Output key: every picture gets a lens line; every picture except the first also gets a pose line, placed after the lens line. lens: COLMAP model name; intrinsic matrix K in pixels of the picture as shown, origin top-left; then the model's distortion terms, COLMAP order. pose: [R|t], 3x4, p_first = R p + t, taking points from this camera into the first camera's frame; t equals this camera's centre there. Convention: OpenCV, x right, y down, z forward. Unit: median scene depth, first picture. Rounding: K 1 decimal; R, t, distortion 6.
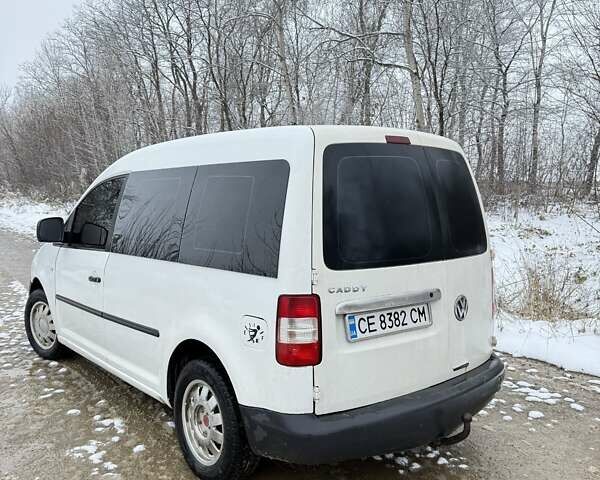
lens RADIAL K [[565.8, 0, 300.0], [0, 565.8, 240.0], [0, 0, 1]] dist [0.126449, -0.253060]
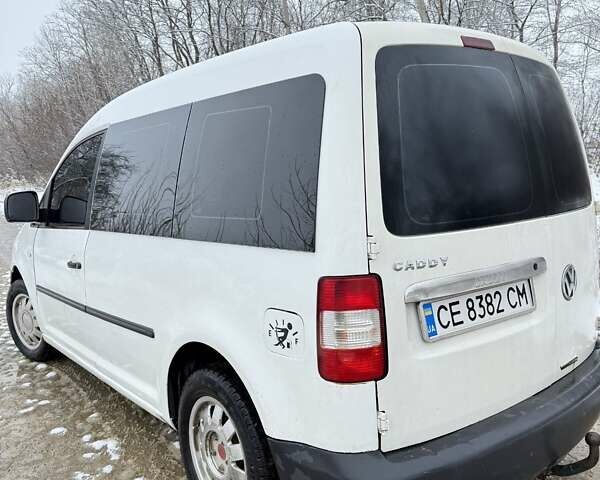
lens RADIAL K [[565.8, 0, 300.0], [0, 565.8, 240.0], [0, 0, 1]] dist [0.126449, -0.253060]
pose [[0.998713, -0.045779, -0.021842, -0.034523], [0.046641, 0.998080, 0.040744, 0.020330], [0.019935, -0.041711, 0.998931, 0.271530]]
